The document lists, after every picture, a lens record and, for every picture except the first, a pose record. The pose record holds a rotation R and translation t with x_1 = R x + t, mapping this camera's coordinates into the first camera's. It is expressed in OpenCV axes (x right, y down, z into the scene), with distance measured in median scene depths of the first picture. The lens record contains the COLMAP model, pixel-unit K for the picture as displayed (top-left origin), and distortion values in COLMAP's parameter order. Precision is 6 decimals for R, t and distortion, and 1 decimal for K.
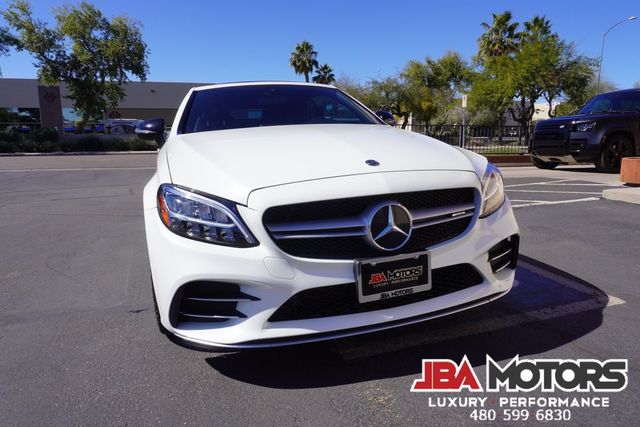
lens RADIAL K [[425.2, 0, 321.8], [0, 425.2, 213.4], [0, 0, 1]] dist [-0.050818, 0.026505]
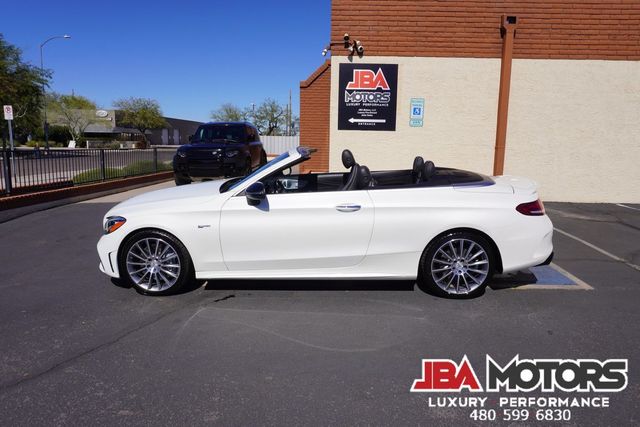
lens RADIAL K [[425.2, 0, 321.2], [0, 425.2, 210.1], [0, 0, 1]] dist [-0.050818, 0.026505]
pose [[0.299431, -0.136098, 0.944361, -0.141854], [0.150674, 0.984100, 0.094050, -0.029976], [-0.942146, 0.114130, 0.315176, 0.089128]]
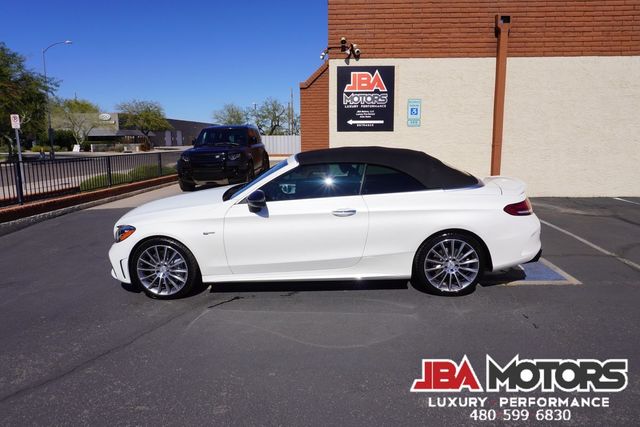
lens RADIAL K [[425.2, 0, 321.1], [0, 425.2, 211.3], [0, 0, 1]] dist [-0.050818, 0.026505]
pose [[0.306254, -0.152409, 0.939670, -0.147402], [0.175305, 0.979248, 0.101693, -0.032638], [-0.935669, 0.133585, 0.326617, 0.084747]]
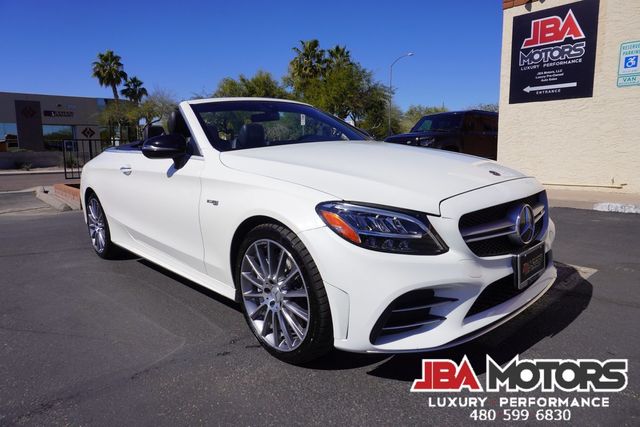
lens RADIAL K [[425.2, 0, 319.8], [0, 425.2, 210.1], [0, 0, 1]] dist [-0.050818, 0.026505]
pose [[0.906272, -0.062748, 0.418012, -0.045139], [0.081282, 0.996334, -0.026663, -0.001350], [-0.414806, 0.058141, 0.908050, 0.006988]]
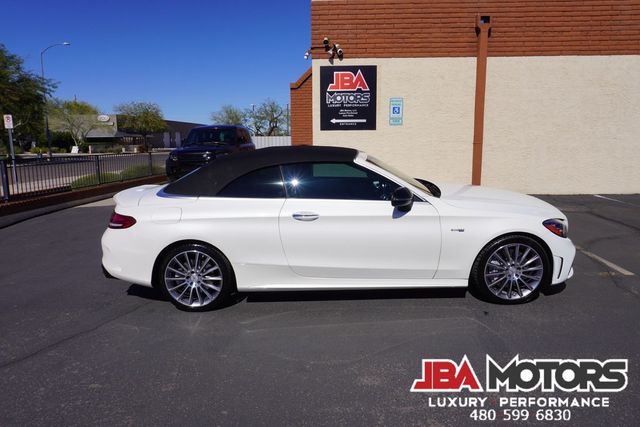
lens RADIAL K [[425.2, 0, 319.8], [0, 425.2, 210.2], [0, 0, 1]] dist [-0.050818, 0.026505]
pose [[0.309131, -0.146958, 0.939596, -0.148342], [0.176392, 0.979706, 0.095198, -0.028318], [-0.934518, 0.136309, 0.328779, 0.072872]]
